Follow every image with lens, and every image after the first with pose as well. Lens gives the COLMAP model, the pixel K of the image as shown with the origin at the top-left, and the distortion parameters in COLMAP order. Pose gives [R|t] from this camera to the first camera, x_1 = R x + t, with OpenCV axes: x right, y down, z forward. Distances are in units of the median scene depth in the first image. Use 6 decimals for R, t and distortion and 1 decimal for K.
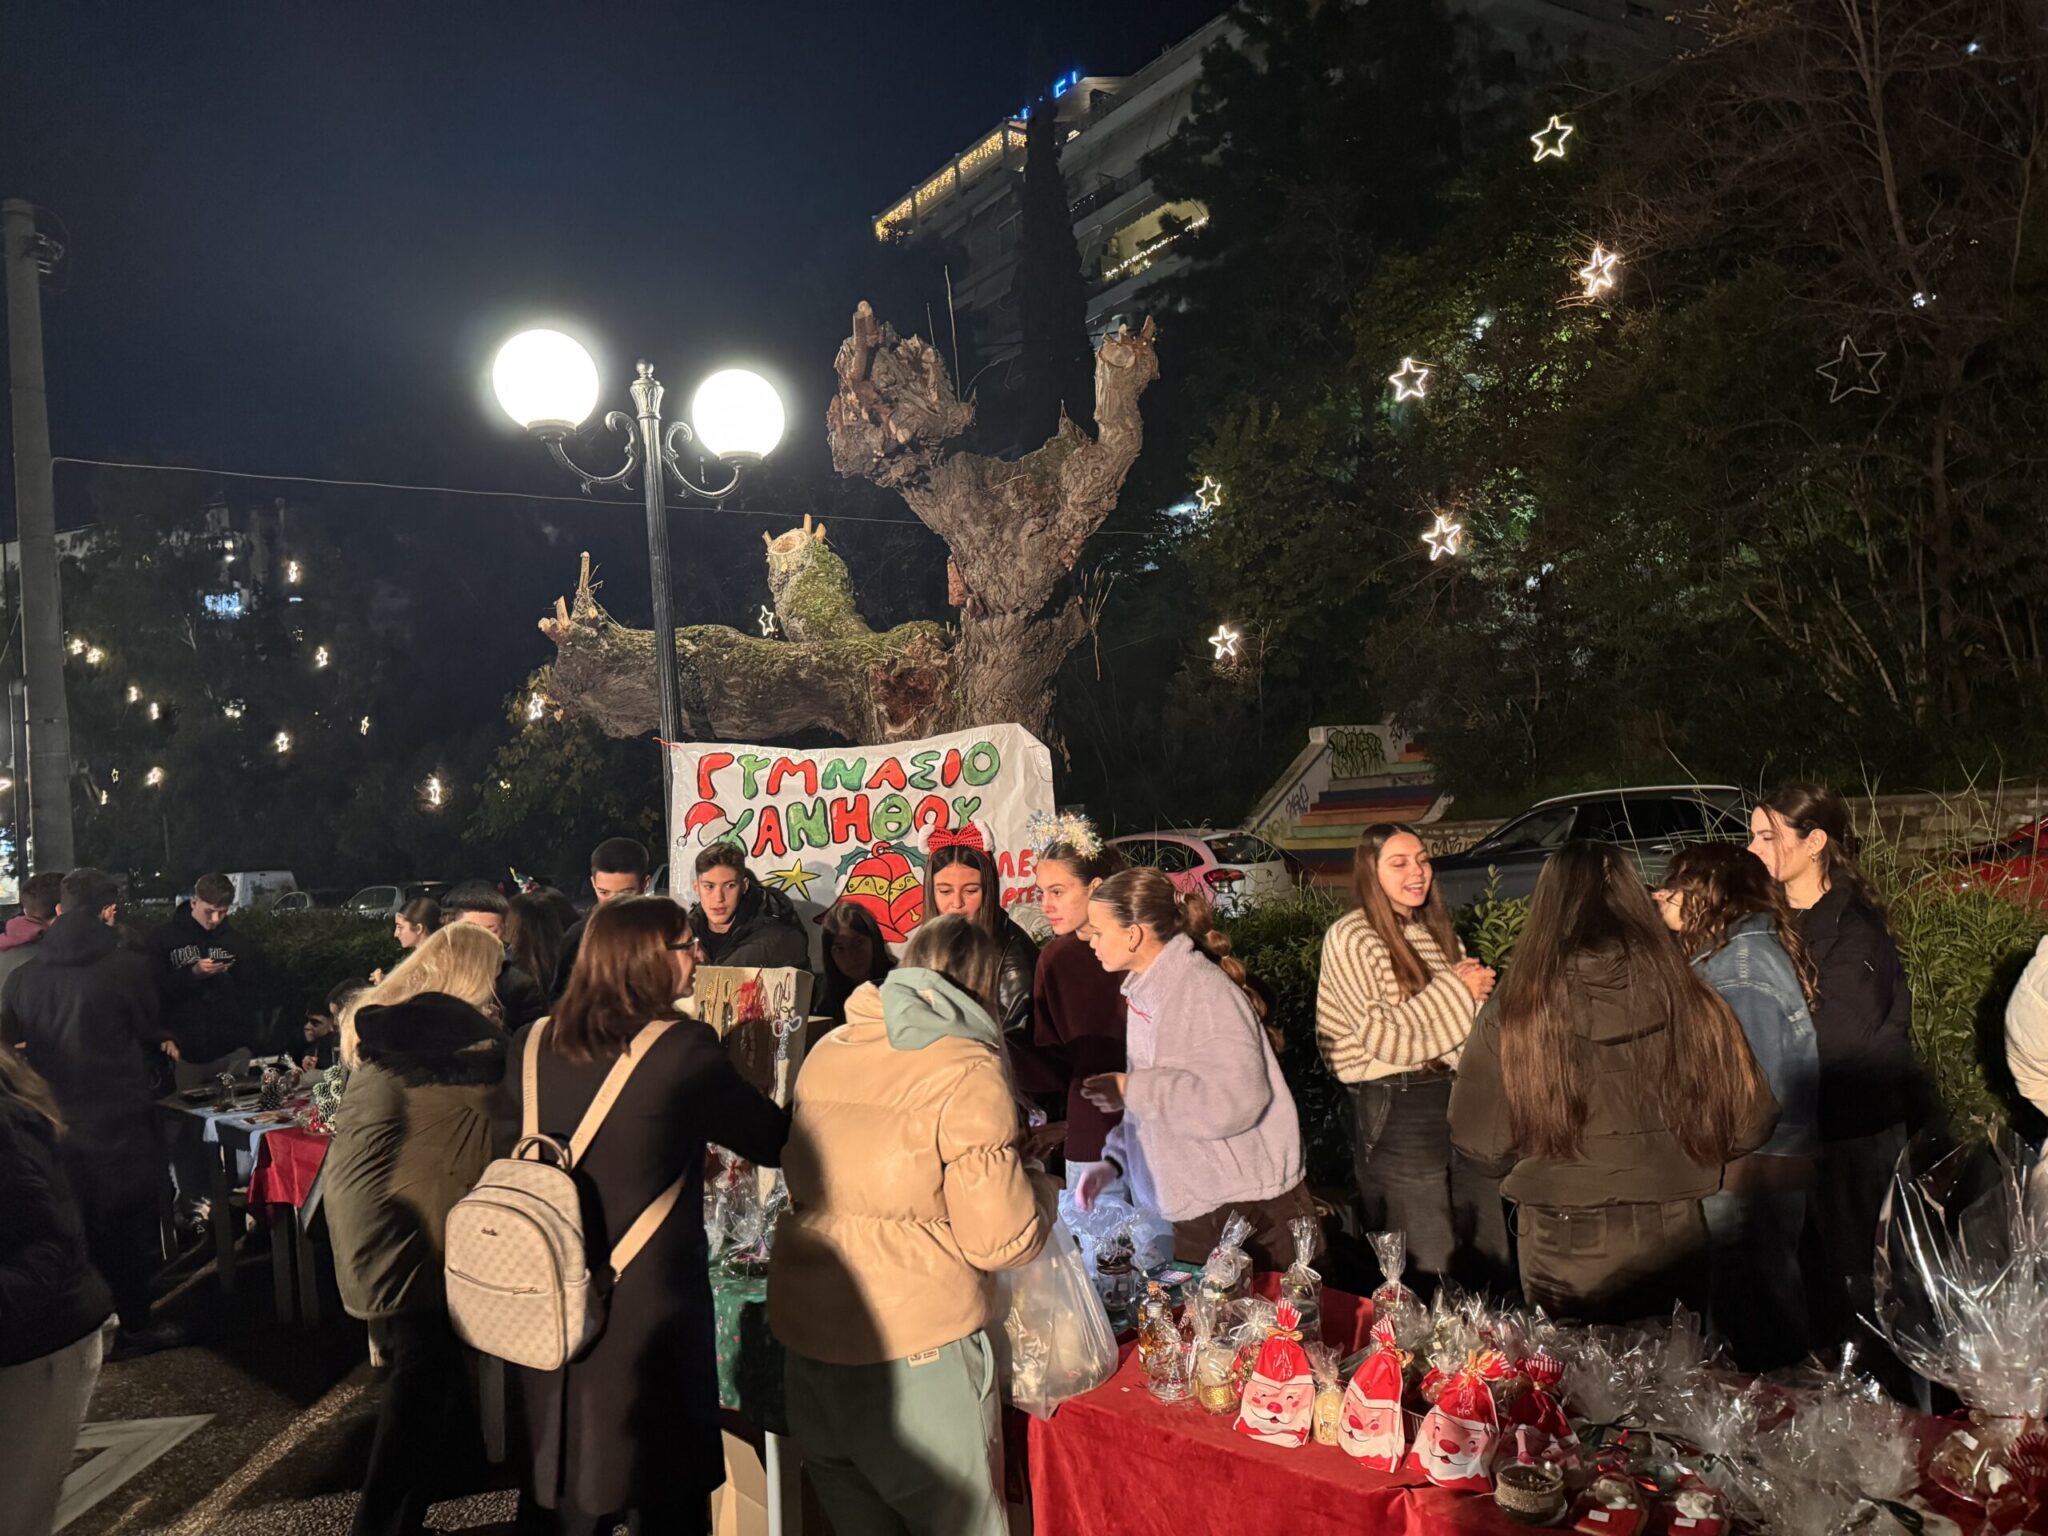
lens RADIAL K [[1387.0, 0, 1024.0], [0, 1387.0, 768.0], [0, 0, 1]] dist [-0.001910, -0.001363]
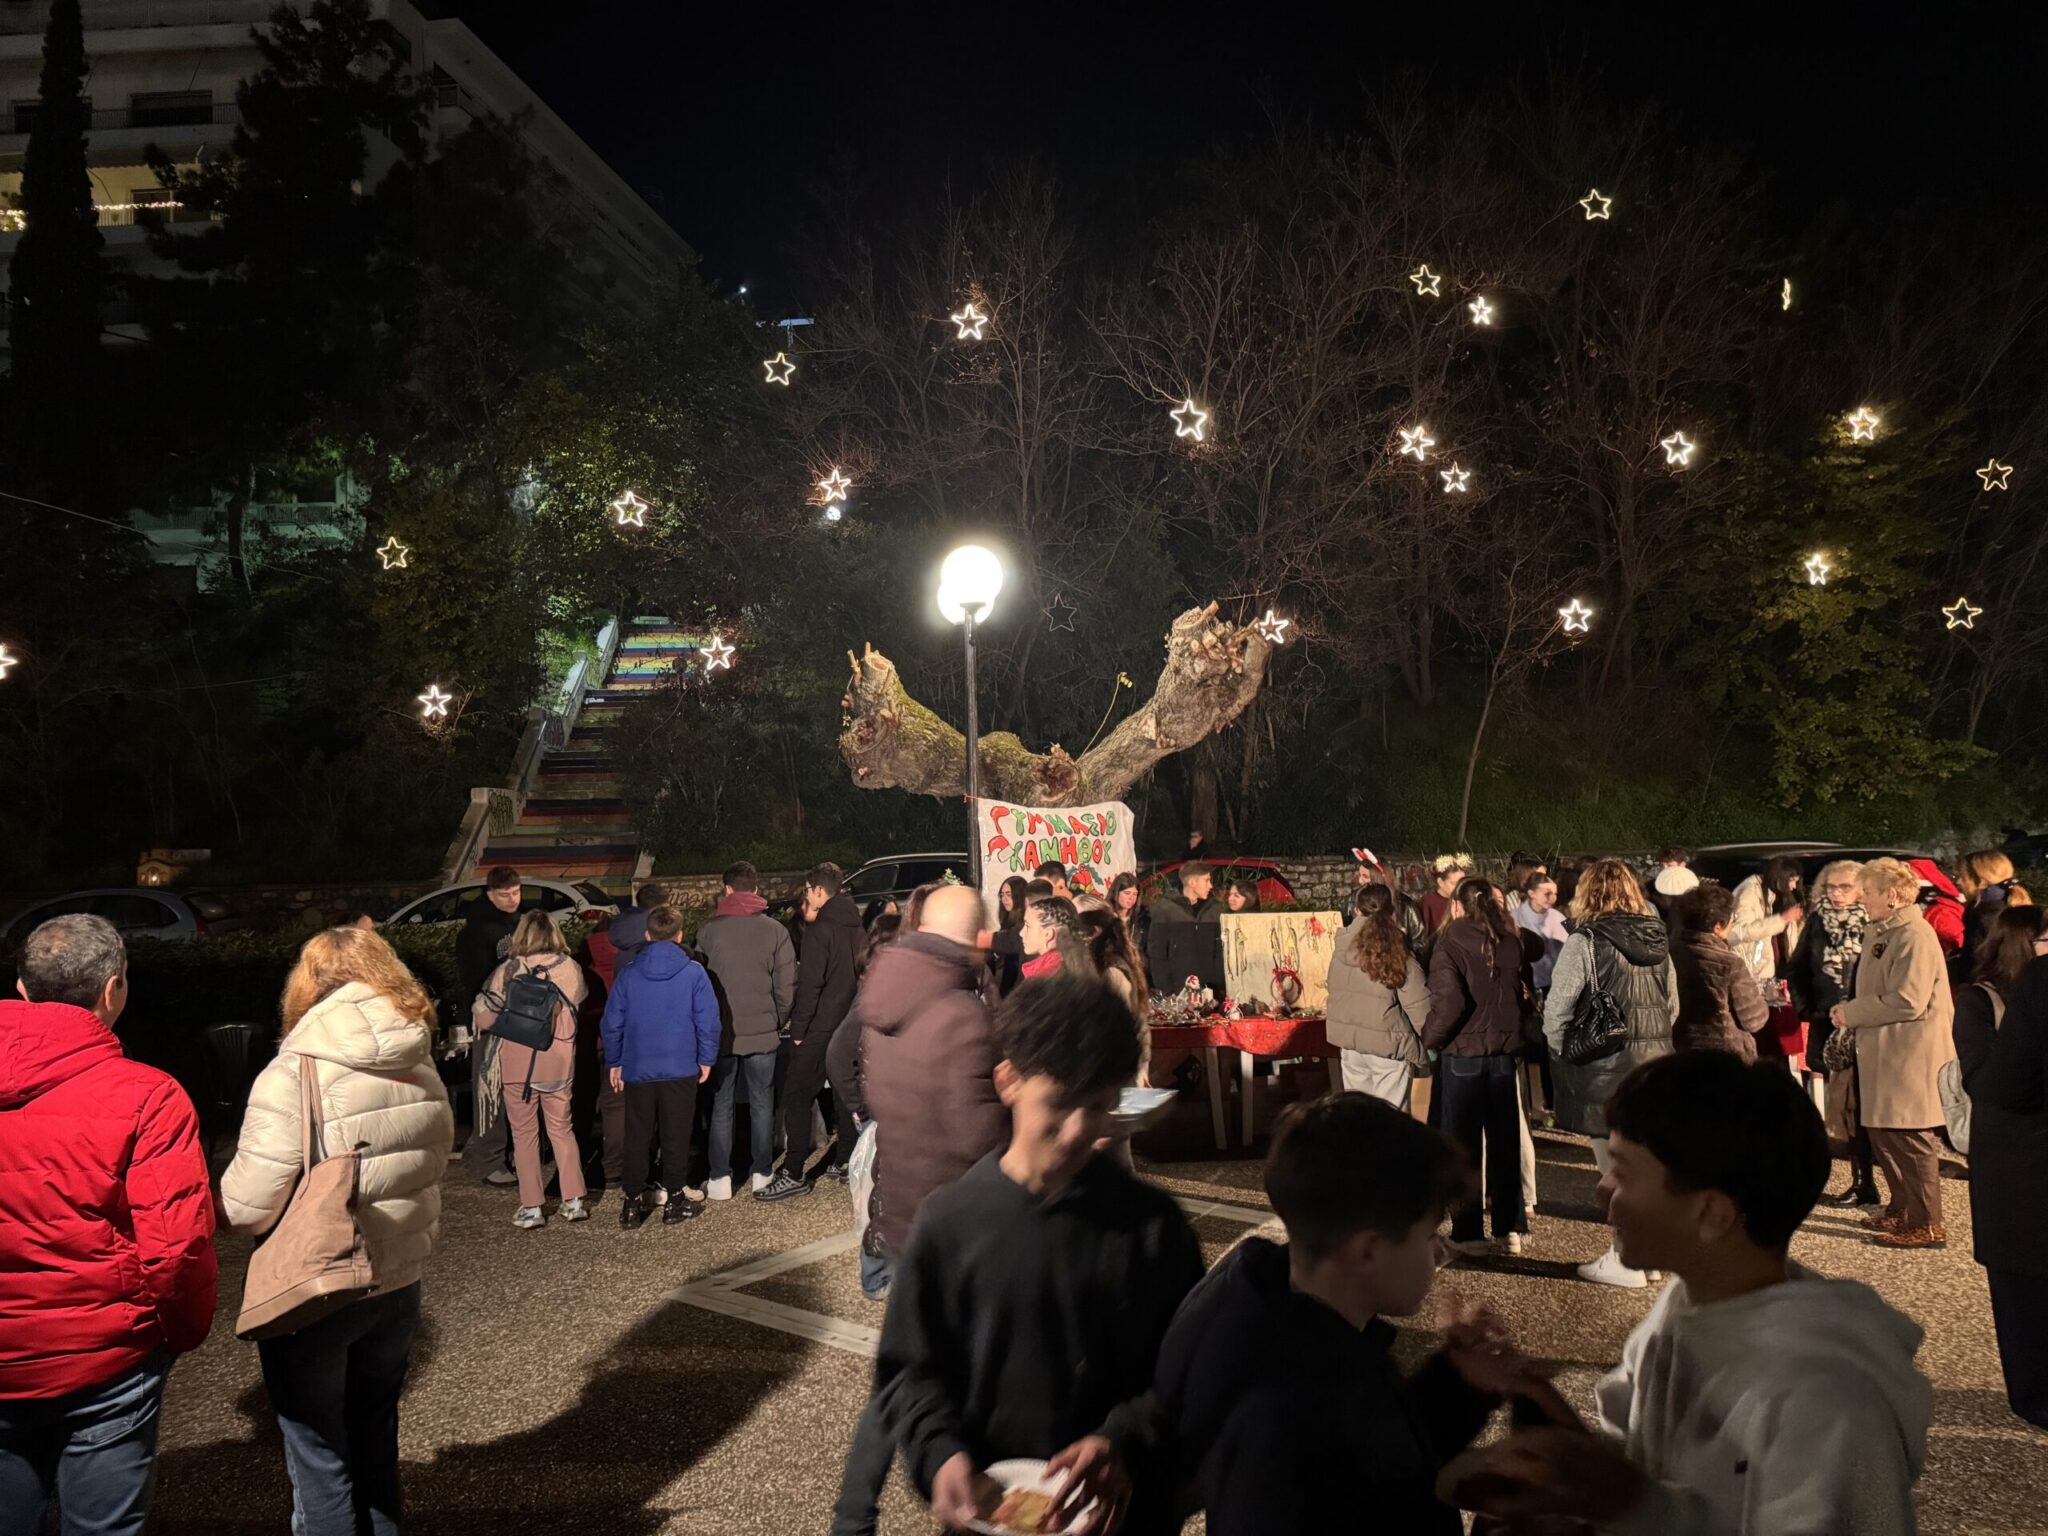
lens RADIAL K [[1437.5, 0, 1024.0], [0, 1437.5, 768.0], [0, 0, 1]] dist [0.003804, 0.000479]
pose [[0.583940, 0.090351, 0.806753, -0.893208], [-0.048207, 0.995893, -0.076641, 0.041146], [-0.810364, 0.005862, 0.585898, -0.012711]]
